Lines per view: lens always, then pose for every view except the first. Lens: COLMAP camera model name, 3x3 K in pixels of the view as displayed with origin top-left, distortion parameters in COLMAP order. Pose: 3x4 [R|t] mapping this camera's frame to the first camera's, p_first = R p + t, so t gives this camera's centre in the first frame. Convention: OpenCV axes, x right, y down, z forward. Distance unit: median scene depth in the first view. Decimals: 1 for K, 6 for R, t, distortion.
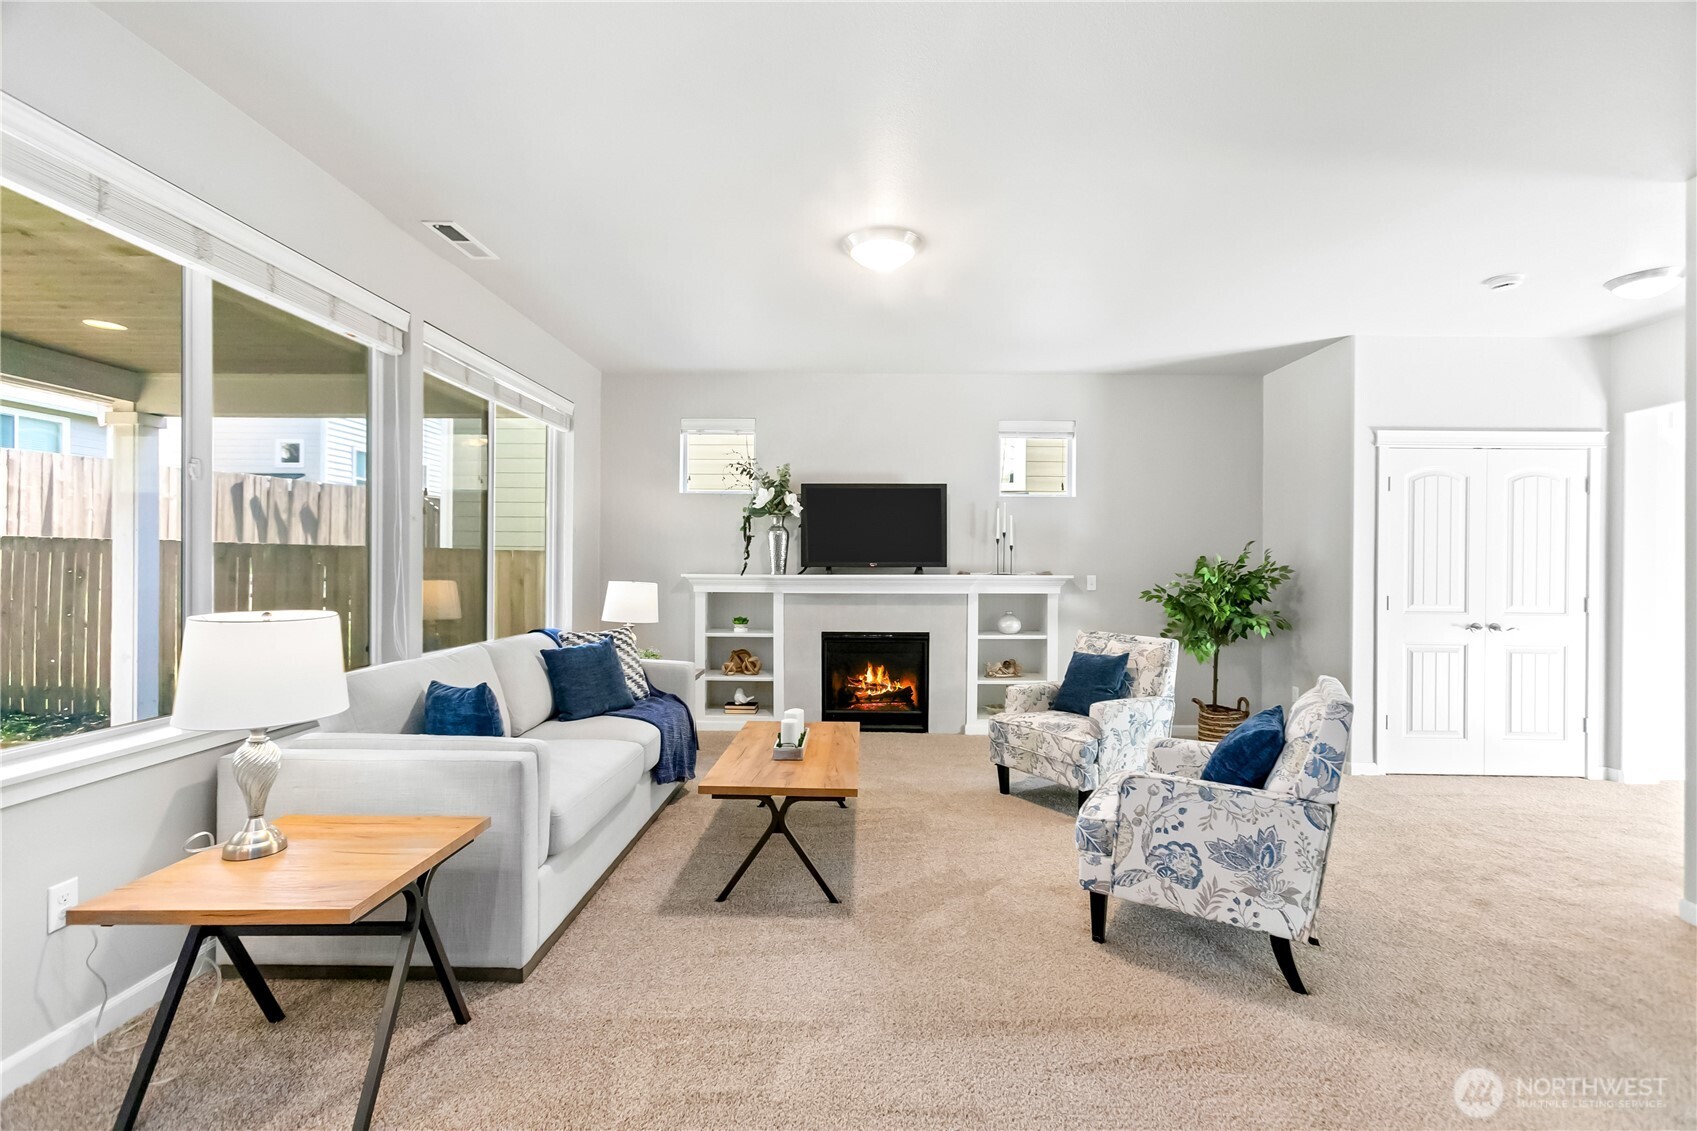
lens RADIAL K [[772.1, 0, 827.9], [0, 772.1, 553.7], [0, 0, 1]] dist [-0.003410, 0.003886]
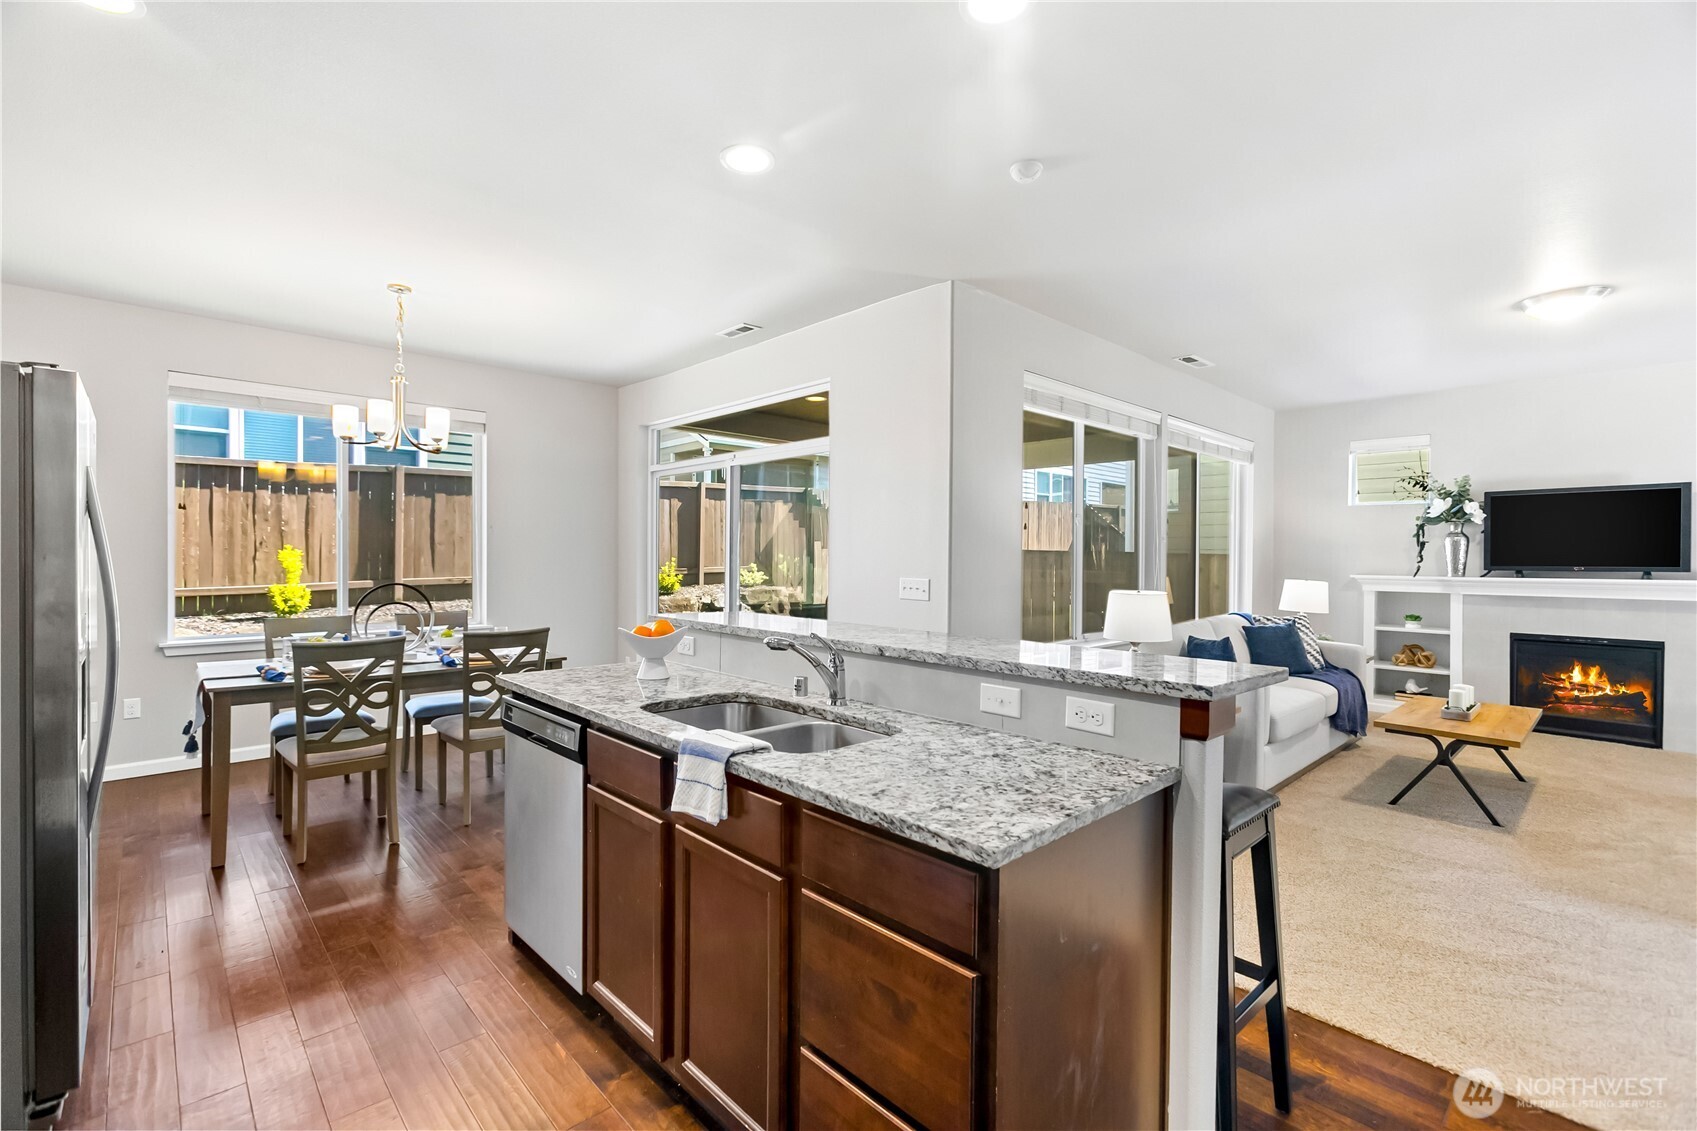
lens RADIAL K [[772.1, 0, 838.4], [0, 772.1, 566.7], [0, 0, 1]] dist [-0.003410, 0.003886]
pose [[0.727289, 0.008452, -0.686280, 0.053066], [0.006522, 0.999794, 0.019225, -0.014734], [0.686301, -0.018458, 0.727084, -0.421409]]
